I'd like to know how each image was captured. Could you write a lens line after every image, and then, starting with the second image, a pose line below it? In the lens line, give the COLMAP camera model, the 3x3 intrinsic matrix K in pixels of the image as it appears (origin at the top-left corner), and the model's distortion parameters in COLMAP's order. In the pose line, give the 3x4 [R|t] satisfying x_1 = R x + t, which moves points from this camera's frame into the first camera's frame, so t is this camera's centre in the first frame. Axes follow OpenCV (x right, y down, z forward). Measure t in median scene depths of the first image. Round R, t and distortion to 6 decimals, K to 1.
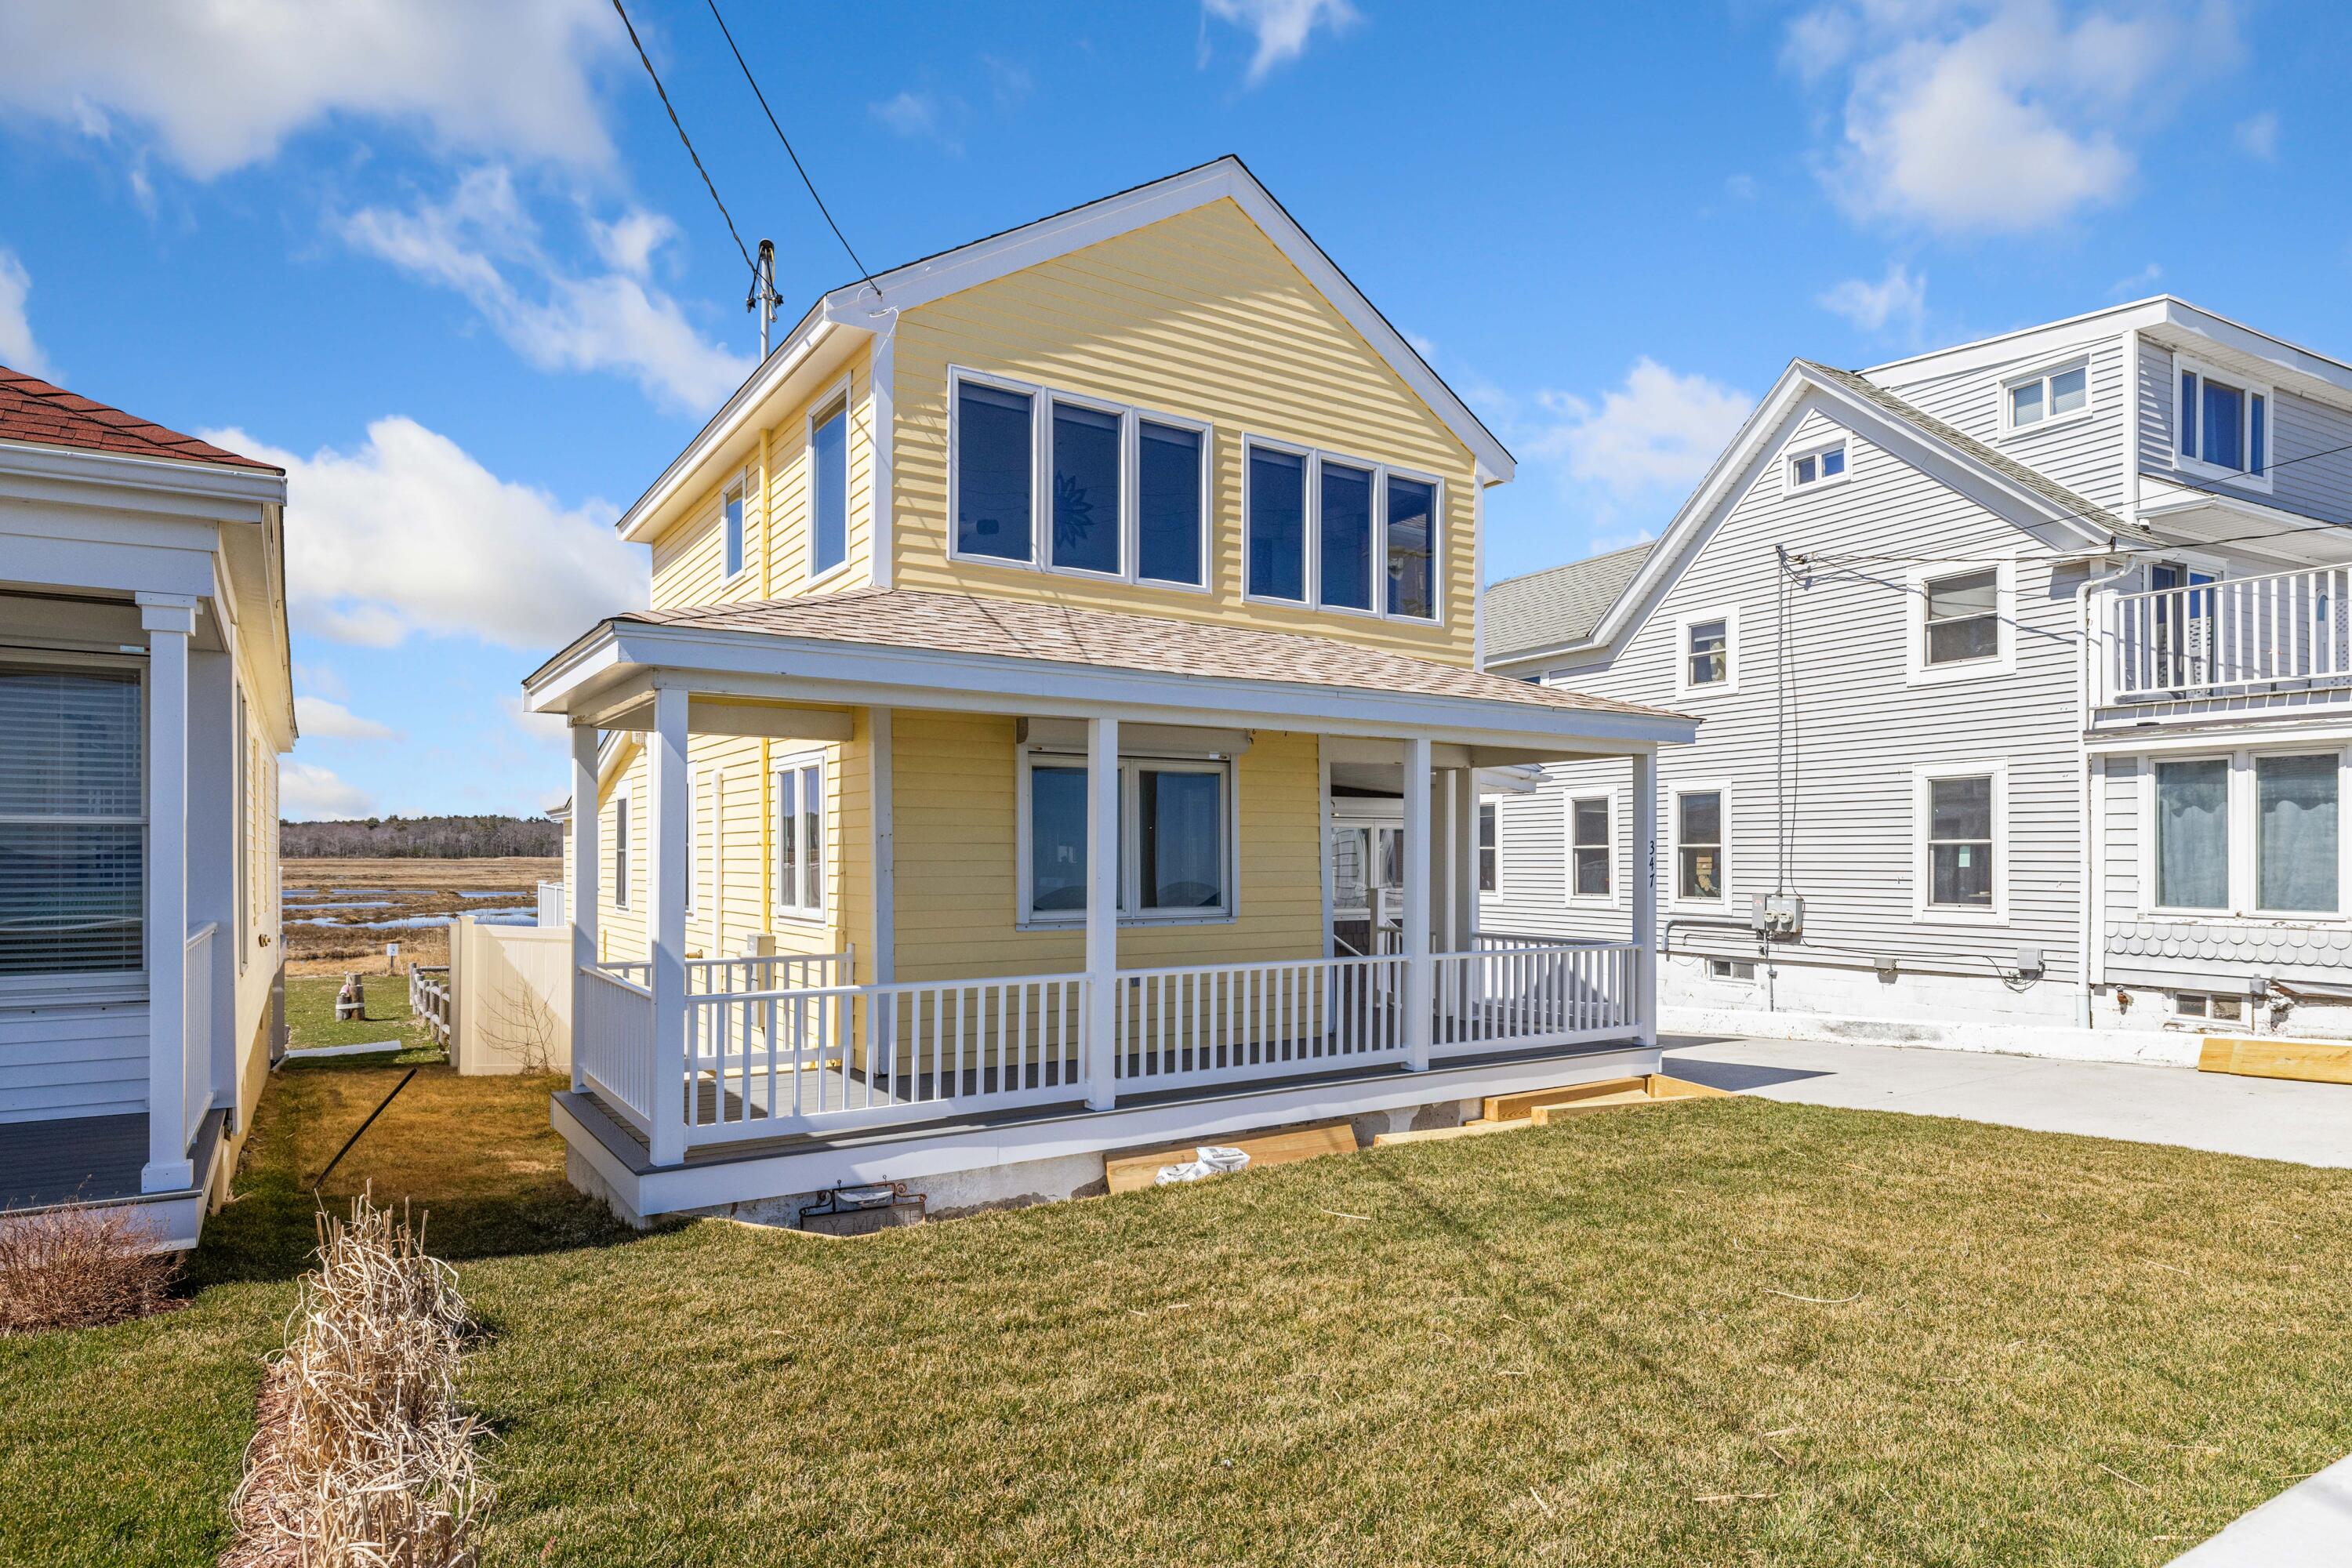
lens RADIAL K [[1308.9, 0, 1181.8], [0, 1308.9, 859.1], [0, 0, 1]] dist [0.003625, 0.000119]
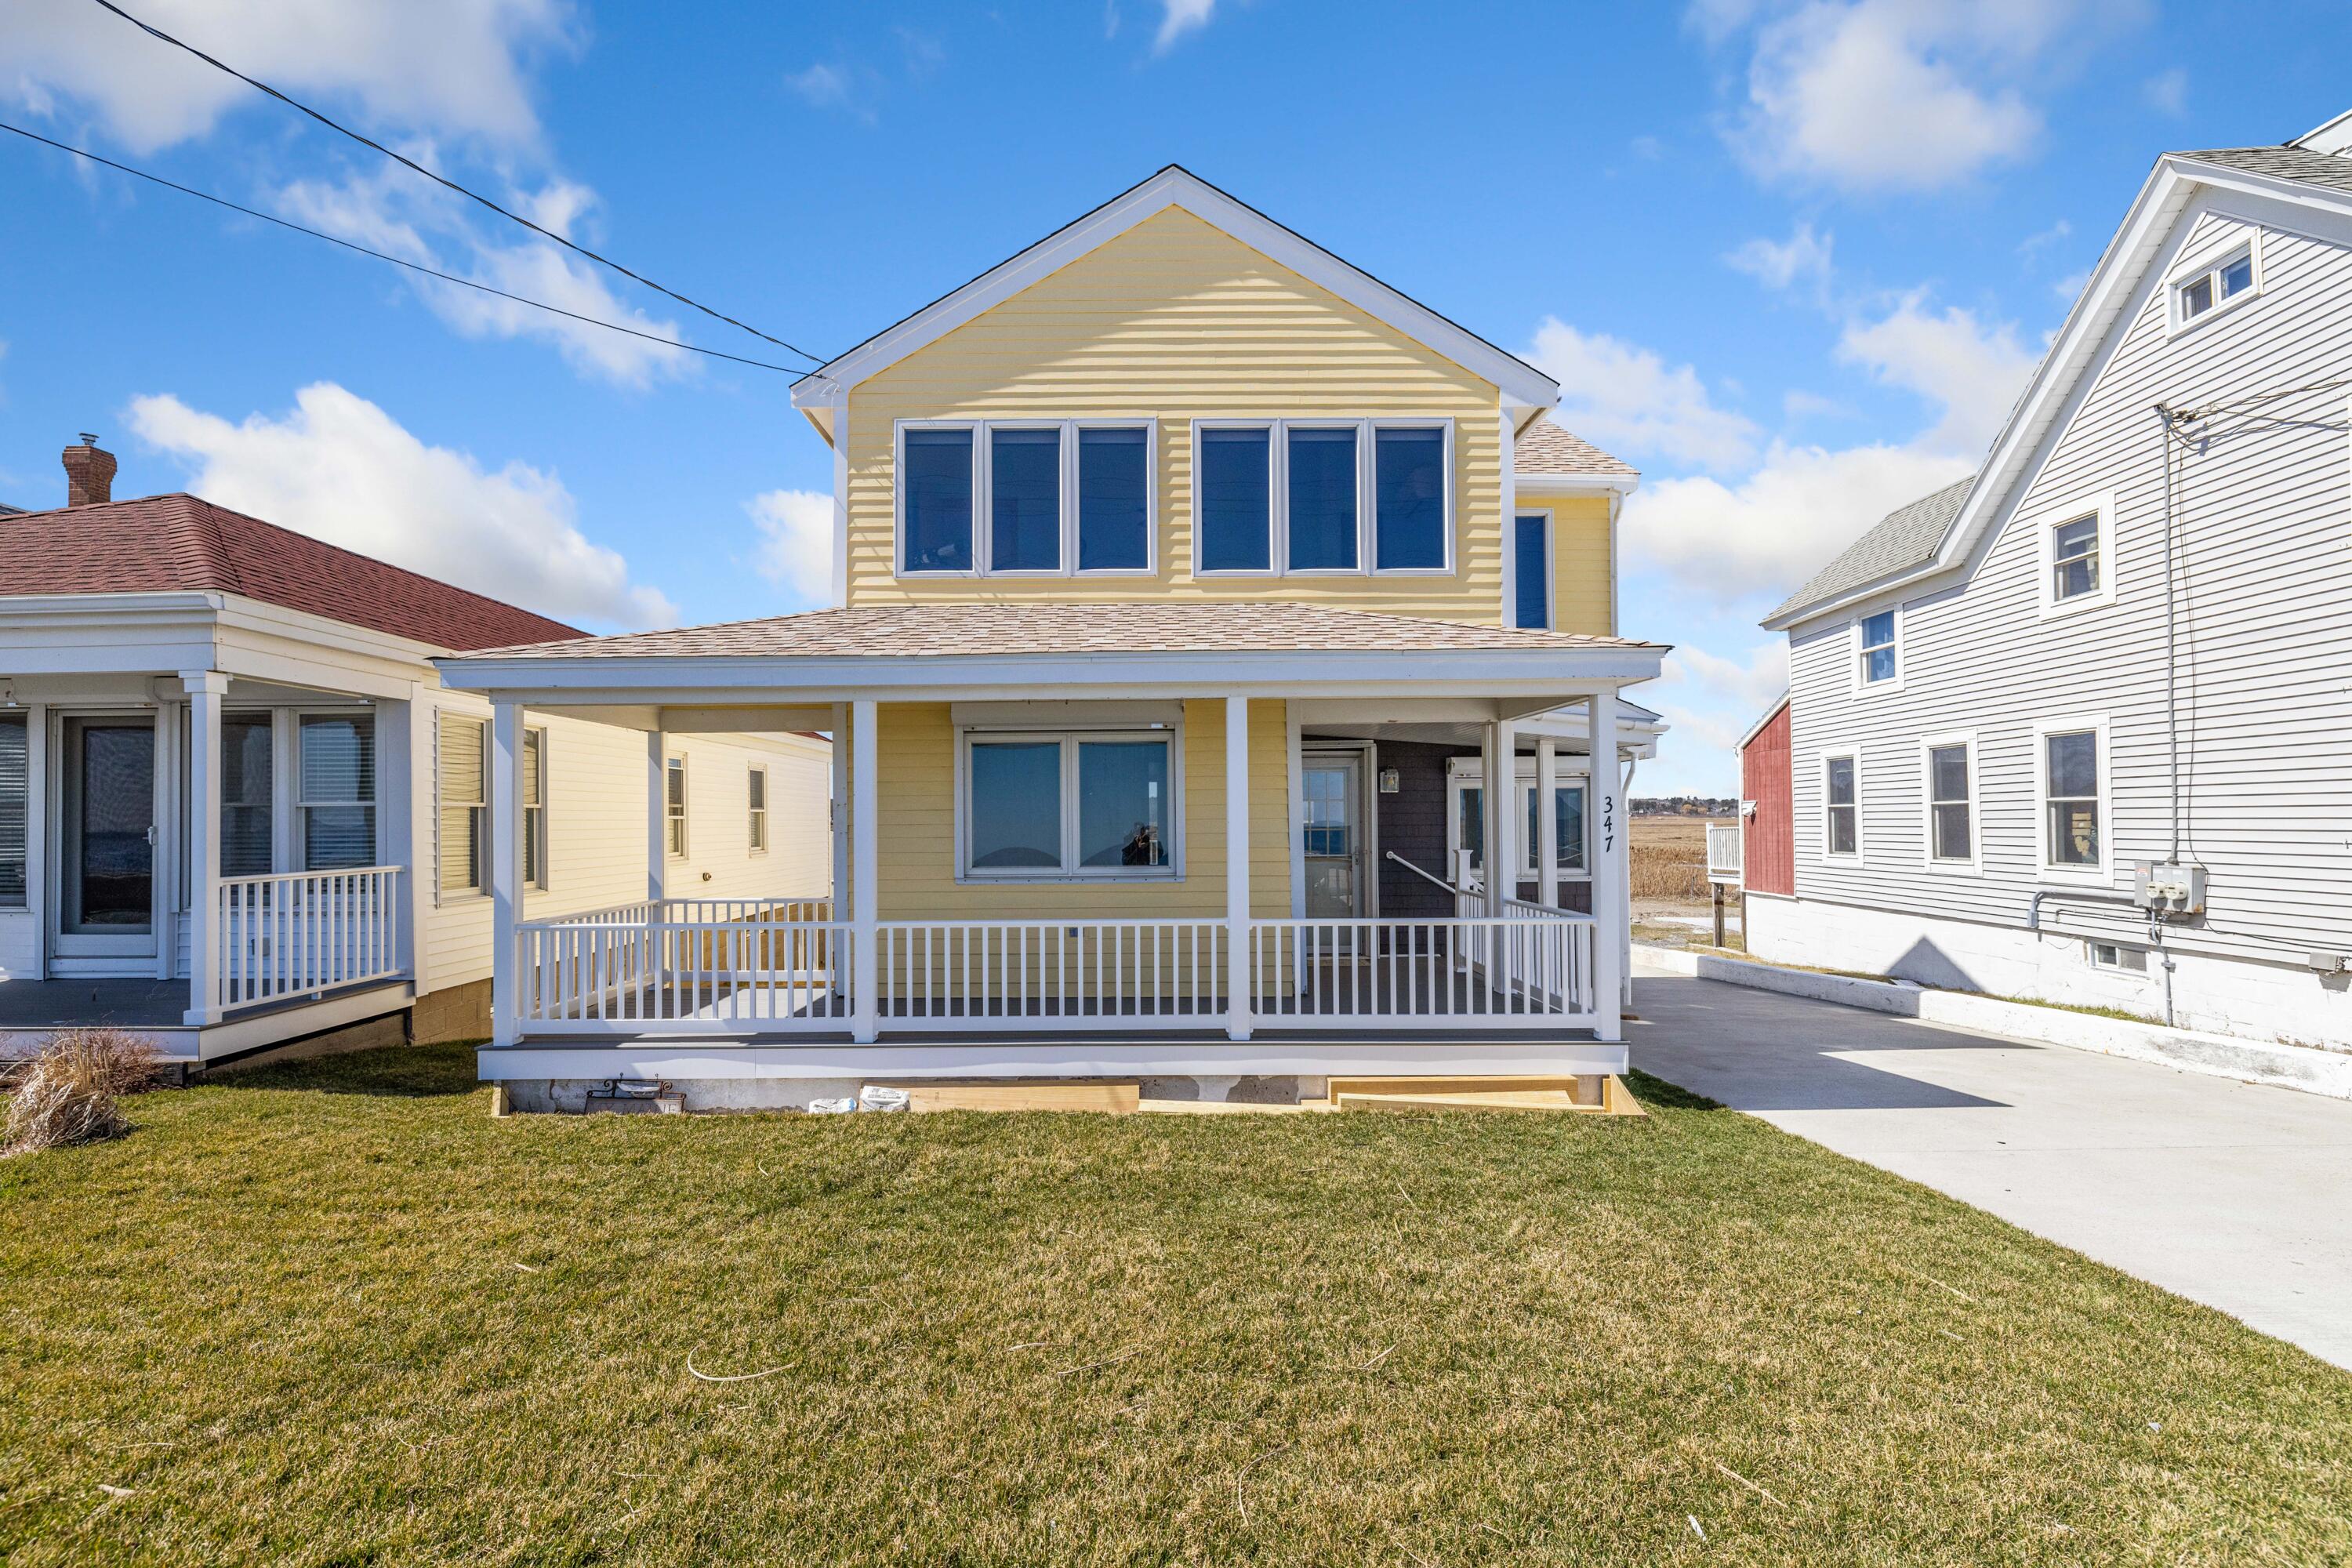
lens RADIAL K [[1038.3, 0, 1183.0], [0, 1038.3, 813.6], [0, 0, 1]] dist [-0.003580, -0.000474]
pose [[0.833106, -0.010458, -0.553014, 0.492699], [0.006643, 0.999938, -0.008902, 0.001045], [0.553073, 0.003742, 0.833124, 0.290961]]
